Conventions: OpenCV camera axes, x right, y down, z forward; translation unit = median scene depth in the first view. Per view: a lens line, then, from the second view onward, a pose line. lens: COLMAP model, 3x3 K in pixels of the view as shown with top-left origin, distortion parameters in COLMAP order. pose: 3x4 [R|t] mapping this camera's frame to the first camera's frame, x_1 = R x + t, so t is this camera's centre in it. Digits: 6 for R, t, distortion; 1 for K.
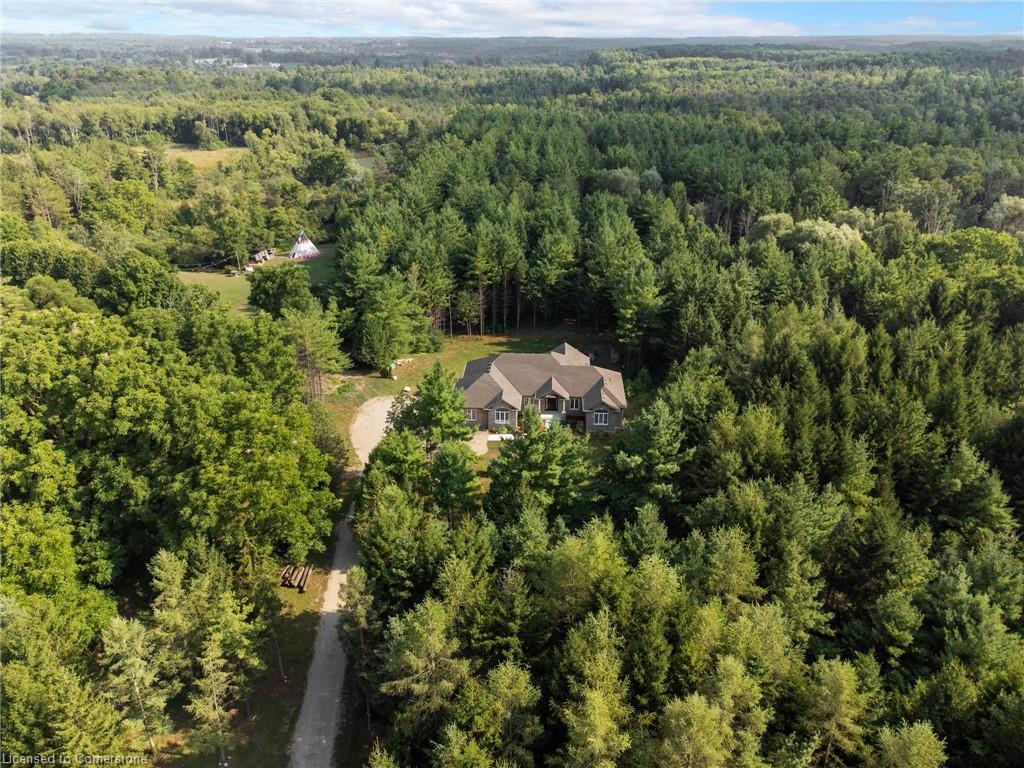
lens RADIAL K [[719.5, 0, 512.0], [0, 719.5, 384.0], [0, 0, 1]] dist [0.004690, 0.007464]
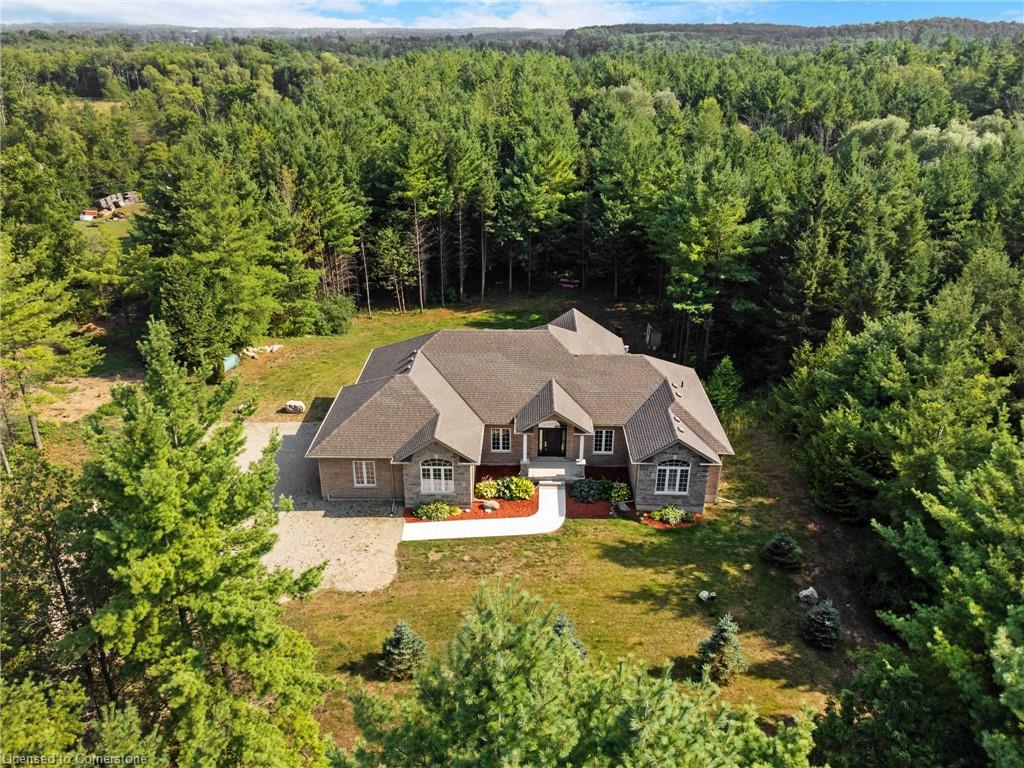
lens RADIAL K [[719.5, 0, 512.0], [0, 719.5, 384.0], [0, 0, 1]] dist [0.004690, 0.007464]
pose [[0.999381, -0.012830, 0.032772, 0.010021], [0.012448, 0.999853, 0.011828, -0.008318], [-0.032919, -0.011412, 0.999393, 0.346438]]
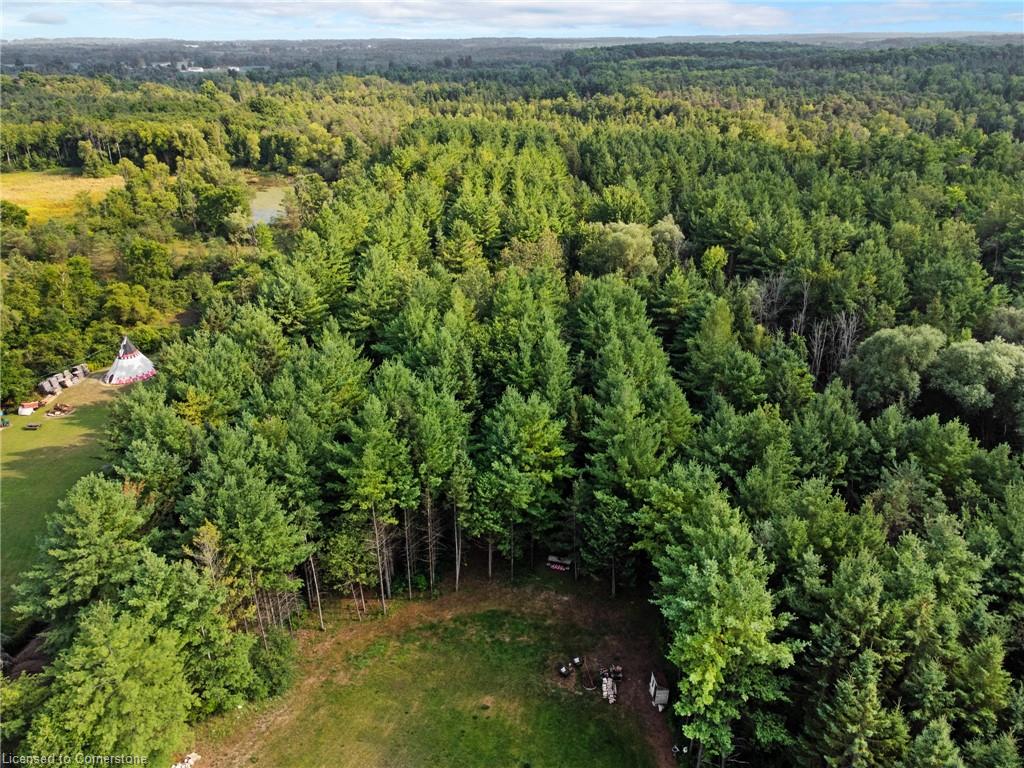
lens RADIAL K [[721.6, 0, 512.0], [0, 721.6, 384.0], [0, 0, 1]] dist [0.015860, 0.000756]
pose [[0.999355, -0.022597, 0.027909, 0.031018], [0.022674, 0.999740, -0.002440, -0.191385], [-0.027846, 0.003071, 0.999608, 0.420762]]
